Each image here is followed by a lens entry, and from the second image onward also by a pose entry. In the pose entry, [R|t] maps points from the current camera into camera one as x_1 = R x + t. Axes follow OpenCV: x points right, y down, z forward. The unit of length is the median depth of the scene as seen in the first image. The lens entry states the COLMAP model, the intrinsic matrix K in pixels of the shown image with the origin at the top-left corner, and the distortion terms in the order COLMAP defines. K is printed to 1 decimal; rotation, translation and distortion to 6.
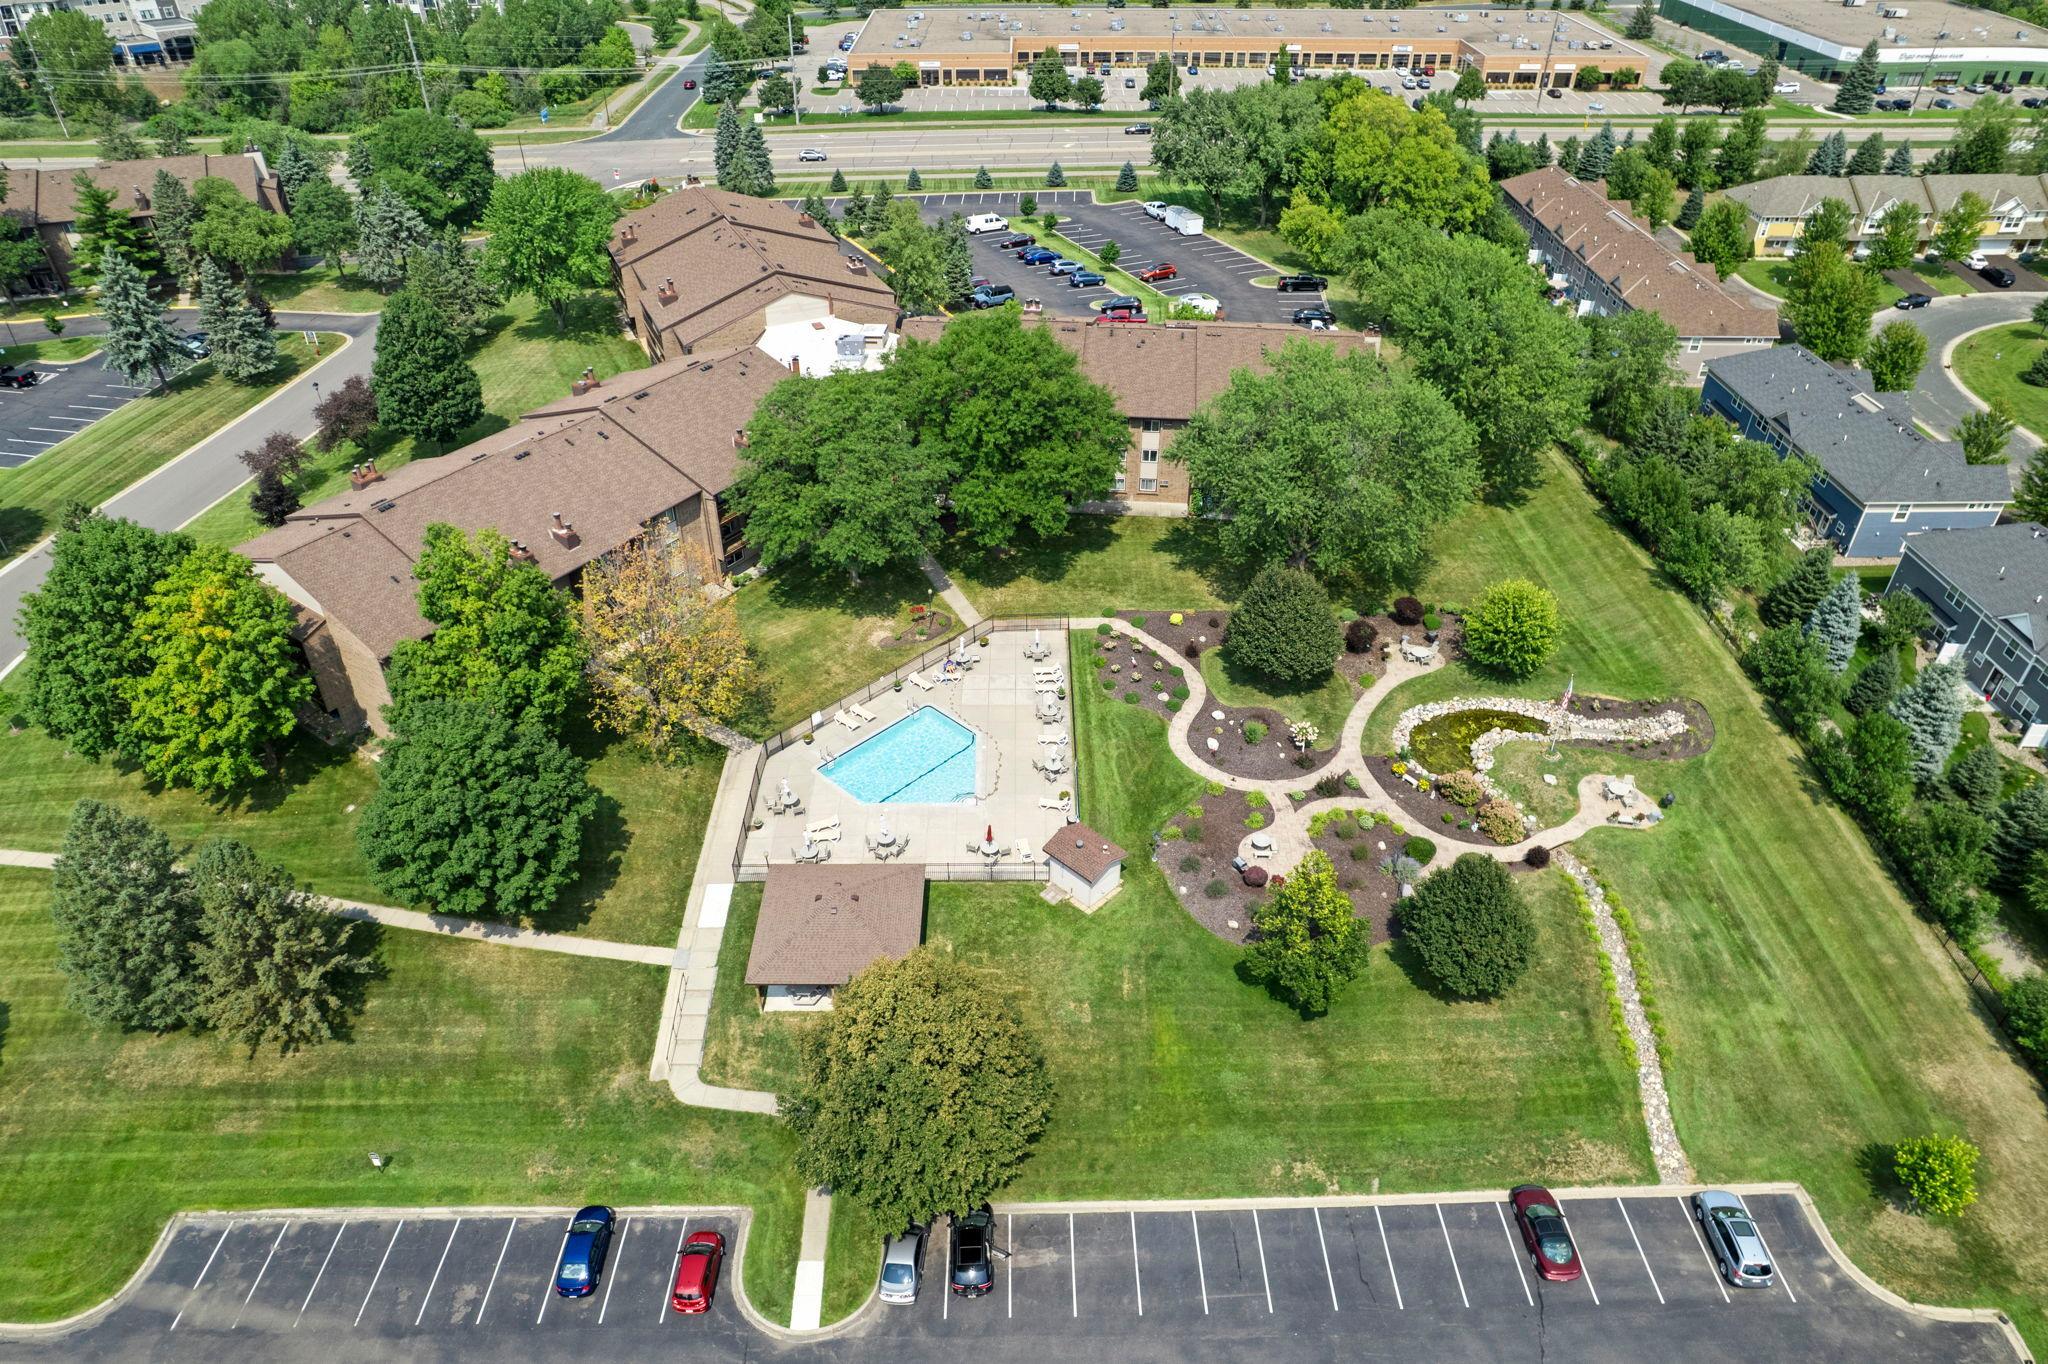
lens RADIAL K [[1313.1, 0, 1016.0], [0, 1313.1, 685.0], [0, 0, 1]] dist [-0.083623, 0.075343]
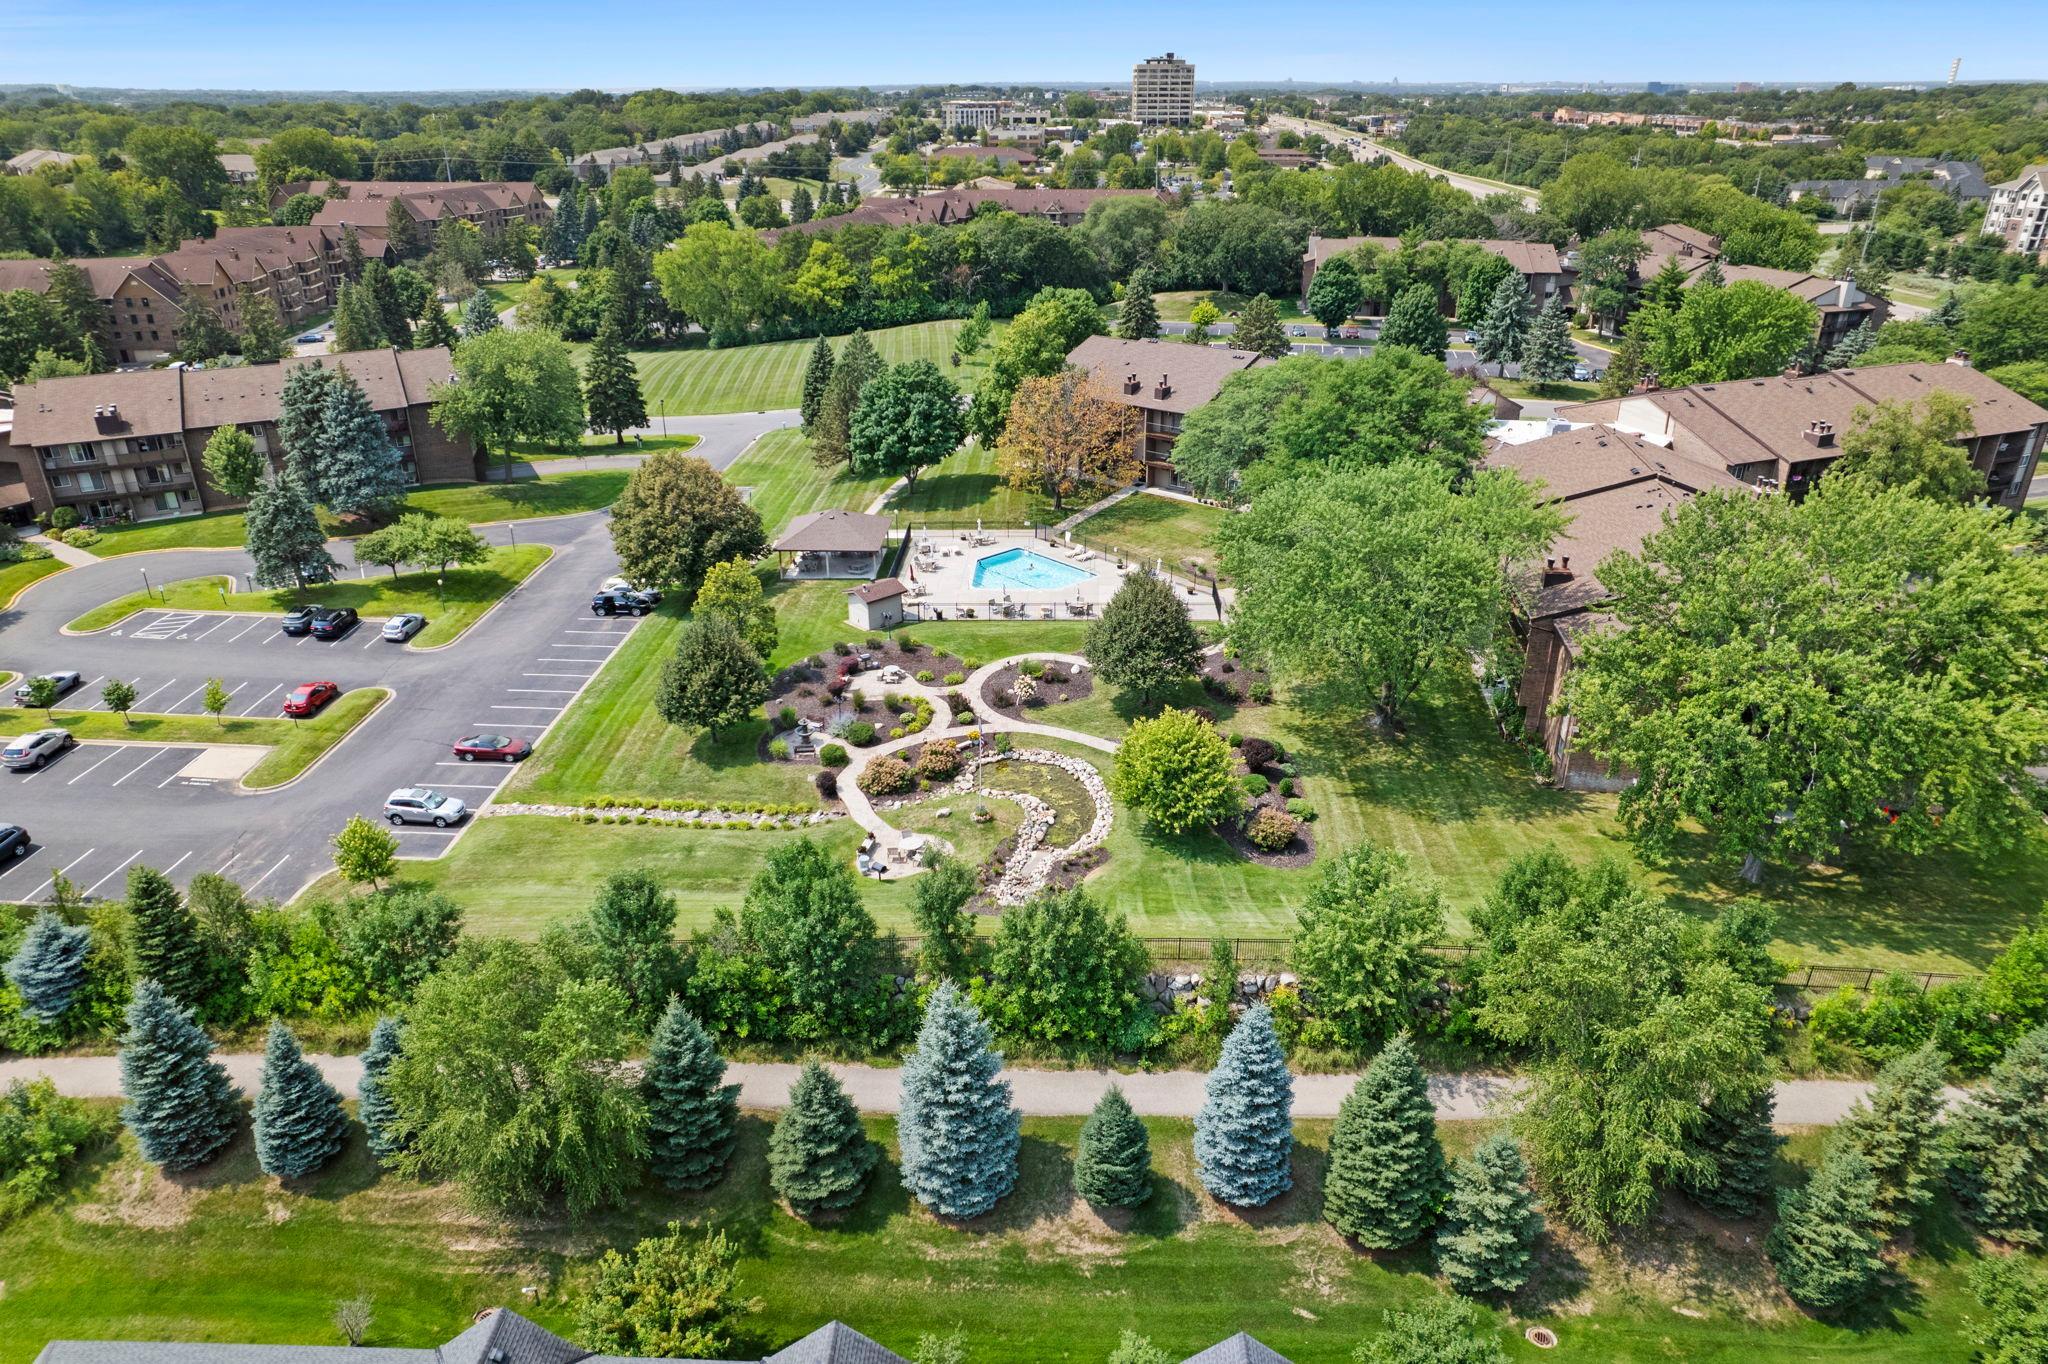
lens RADIAL K [[1330.7, 0, 1015.5], [0, 1330.7, 681.7], [0, 0, 1]] dist [-0.079380, 0.067287]
pose [[-0.050811, 0.421149, -0.905567, 1.030439], [-0.581631, 0.724622, 0.369633, -0.304822], [0.811864, 0.545487, 0.208135, 0.700652]]
